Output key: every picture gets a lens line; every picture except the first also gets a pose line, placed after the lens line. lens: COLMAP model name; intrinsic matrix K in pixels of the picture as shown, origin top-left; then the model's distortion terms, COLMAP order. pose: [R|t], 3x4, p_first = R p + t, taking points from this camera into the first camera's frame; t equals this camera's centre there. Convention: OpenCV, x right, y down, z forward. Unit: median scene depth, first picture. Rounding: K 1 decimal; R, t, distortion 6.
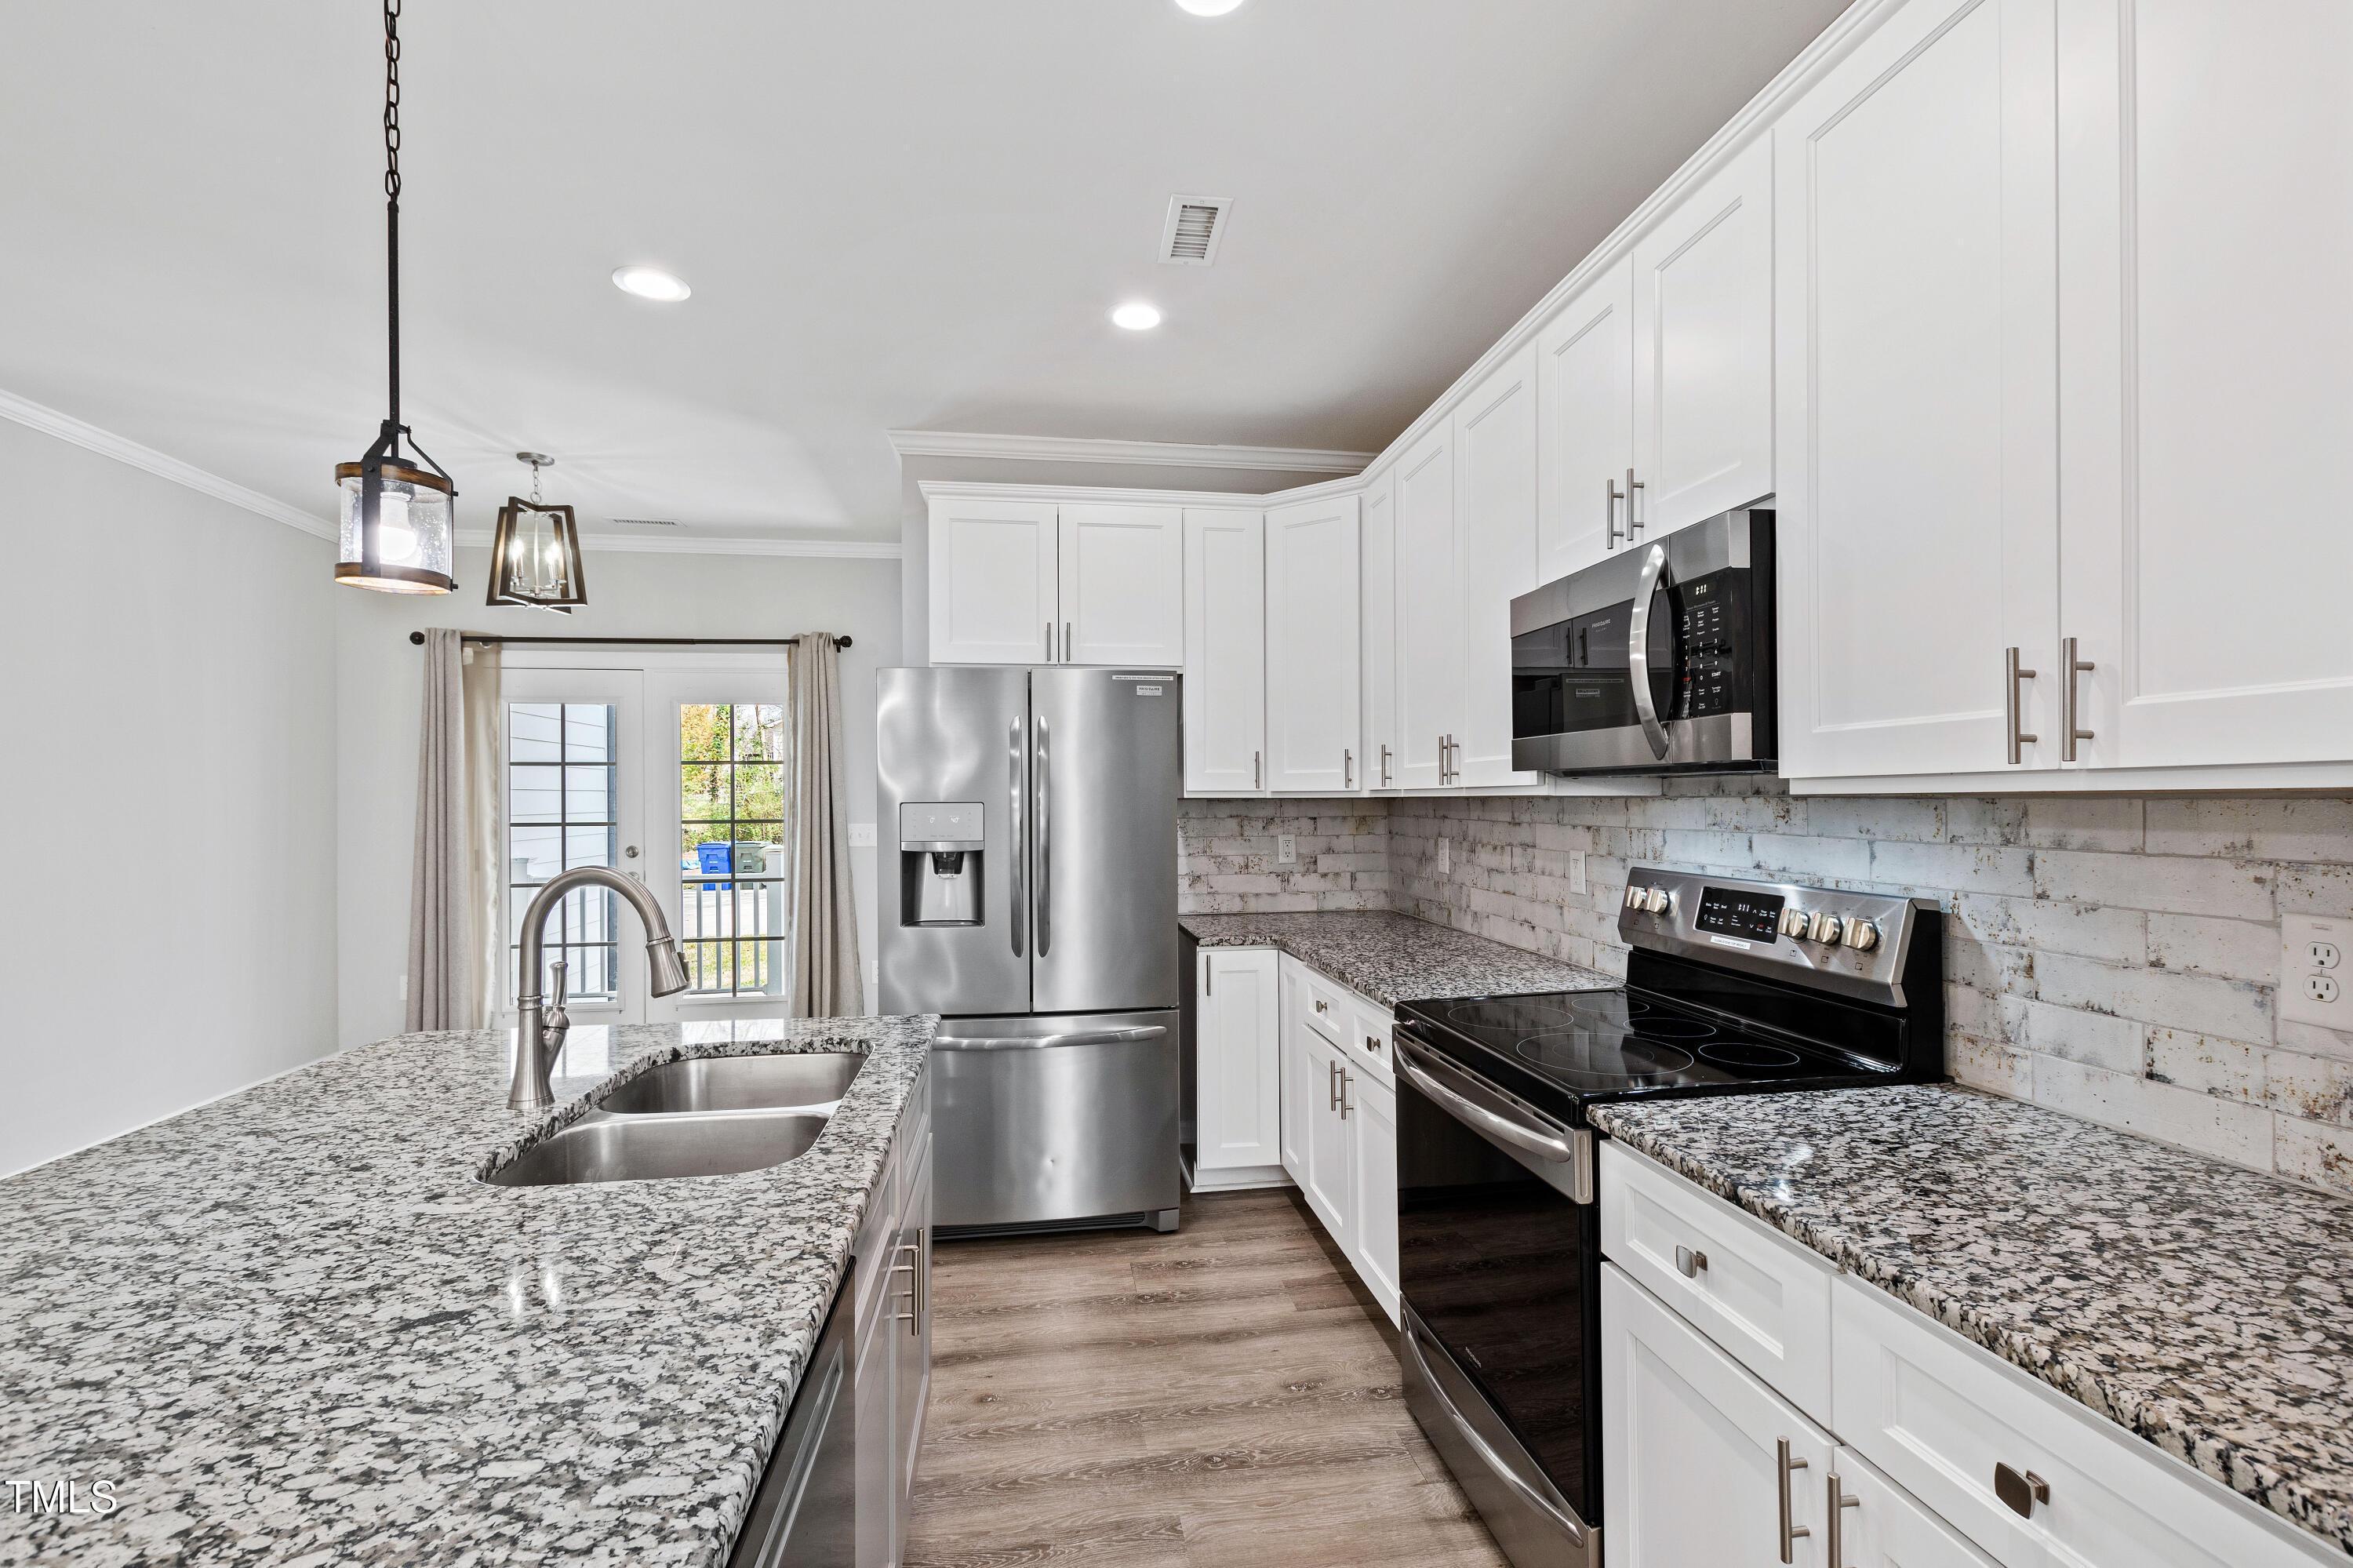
lens RADIAL K [[1019.9, 0, 1179.9], [0, 1019.9, 797.9], [0, 0, 1]] dist [0.009388, -0.002875]
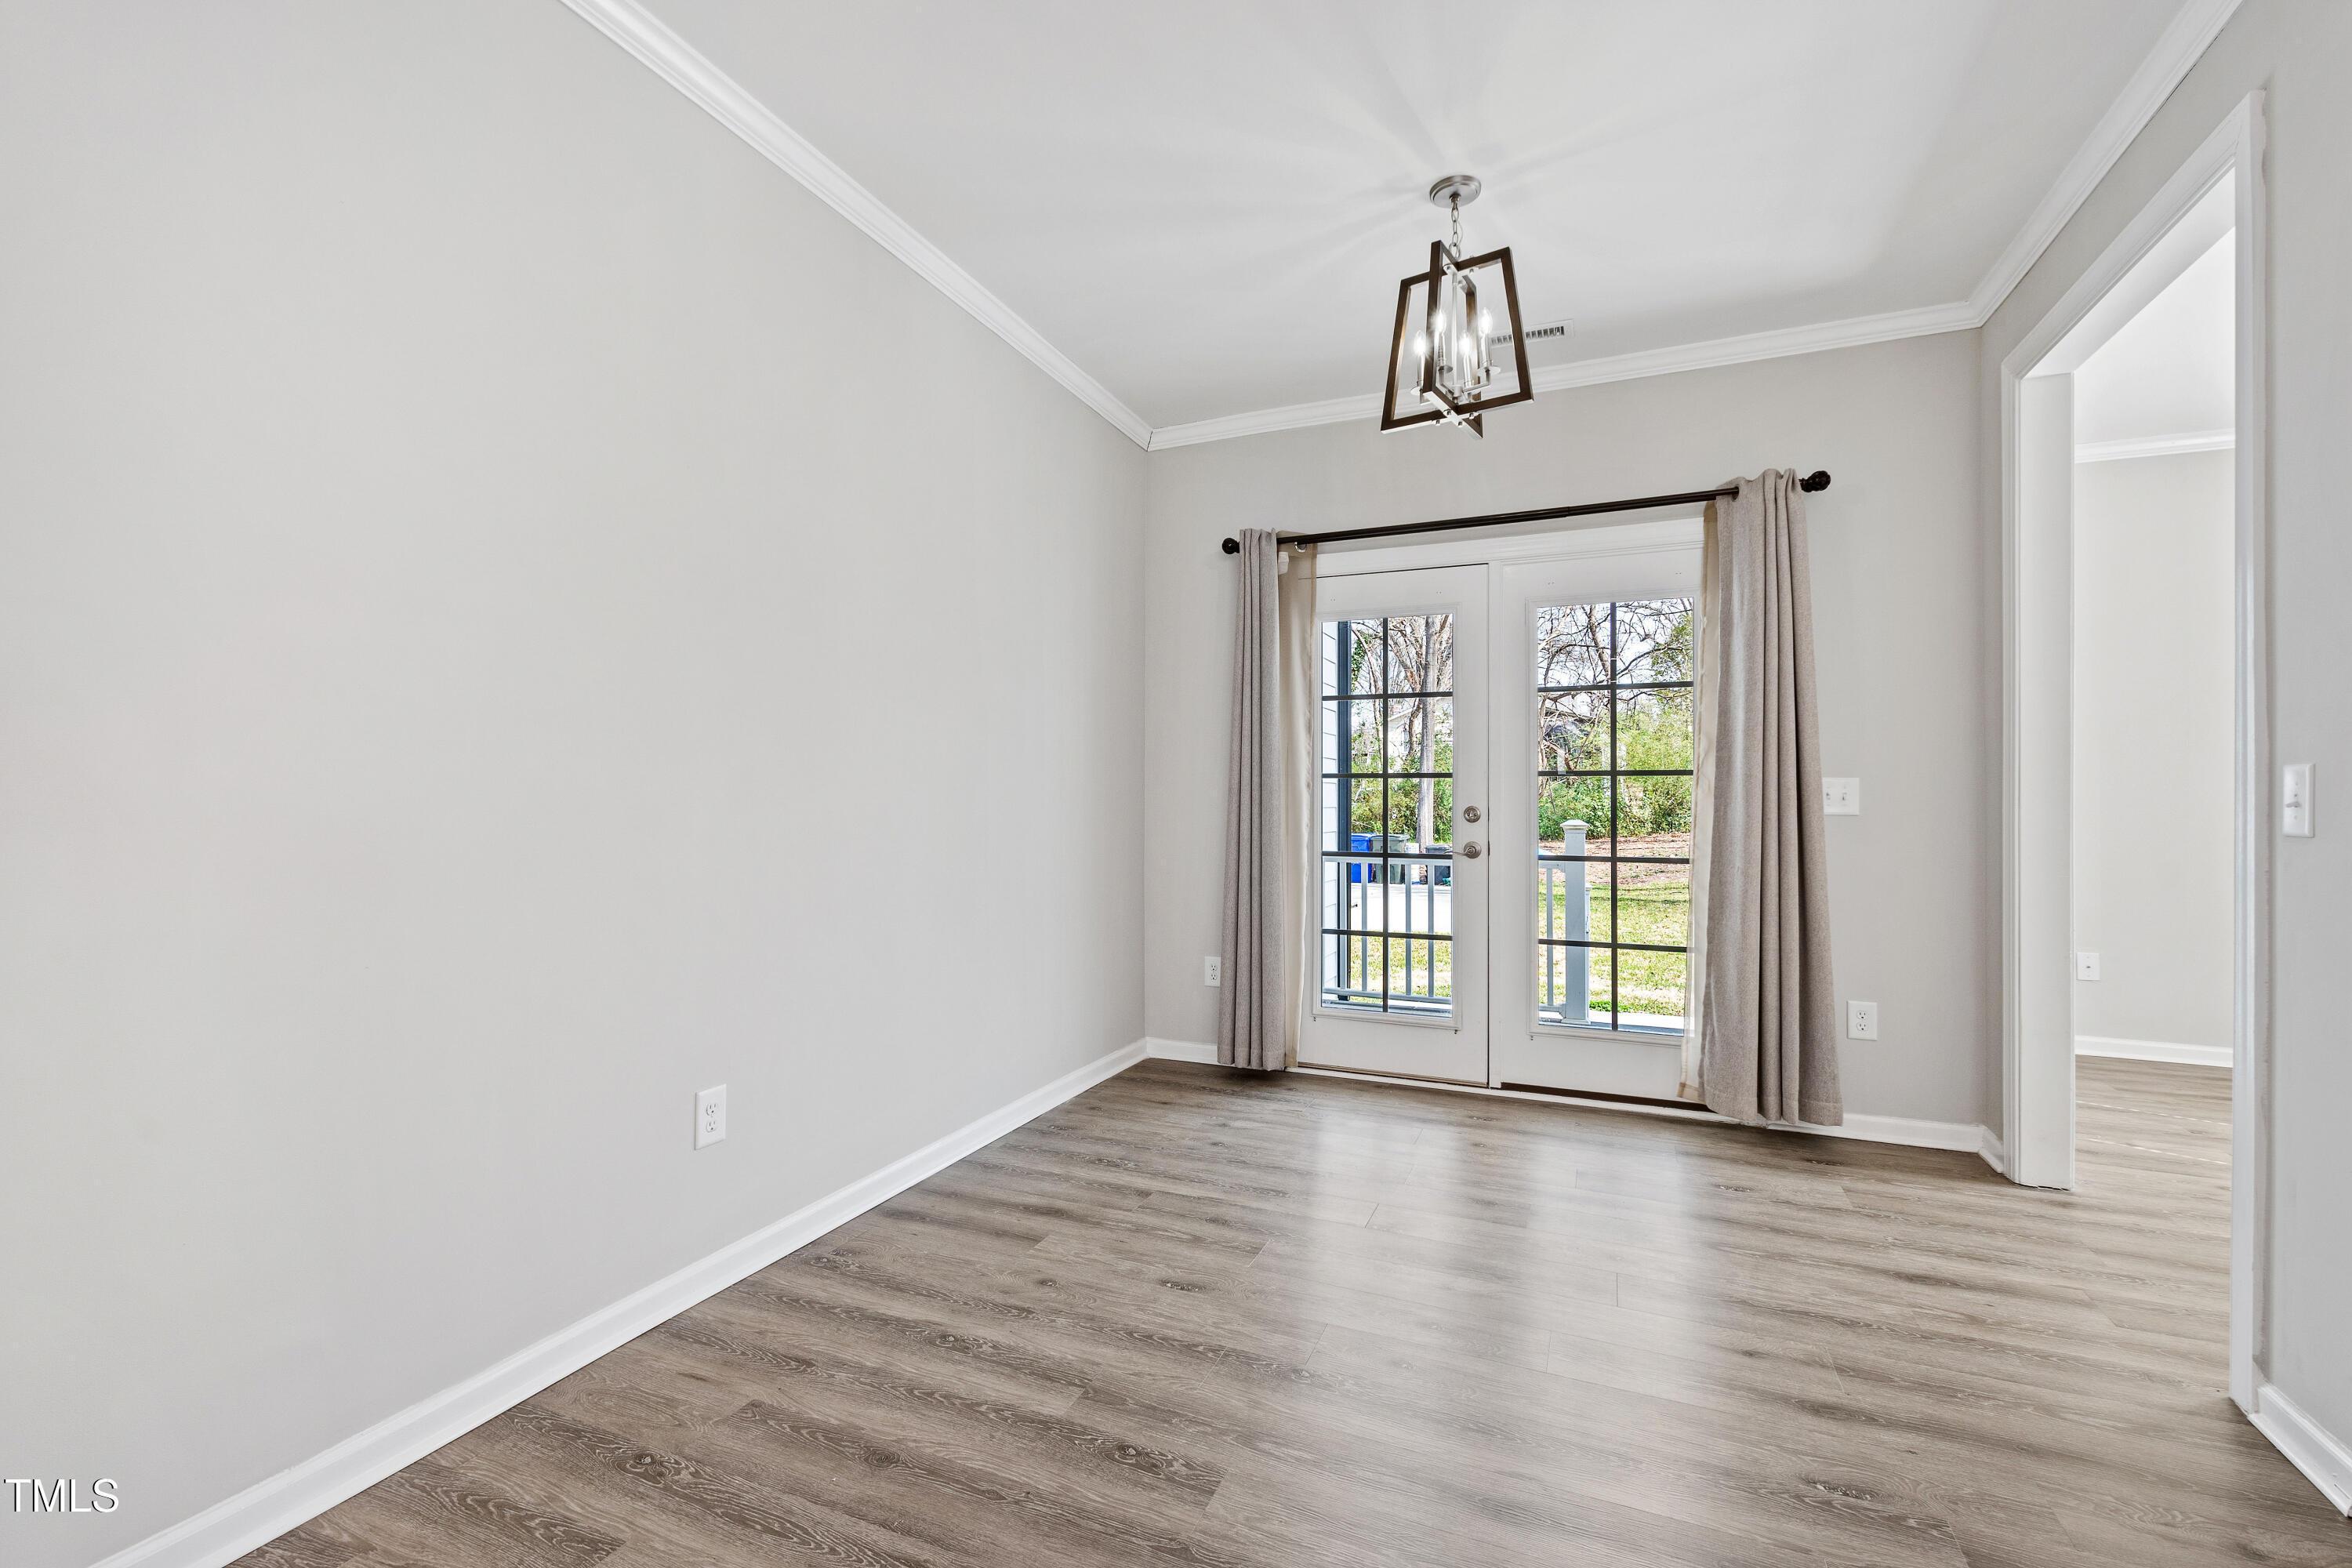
lens RADIAL K [[1019.4, 0, 1167.3], [0, 1019.4, 776.8], [0, 0, 1]] dist [0.009388, -0.002875]
pose [[0.840435, -0.002474, -0.541907, -0.686992], [-0.010107, 0.999744, -0.020238, 0.090641], [0.541819, 0.022485, 0.840194, 0.577427]]
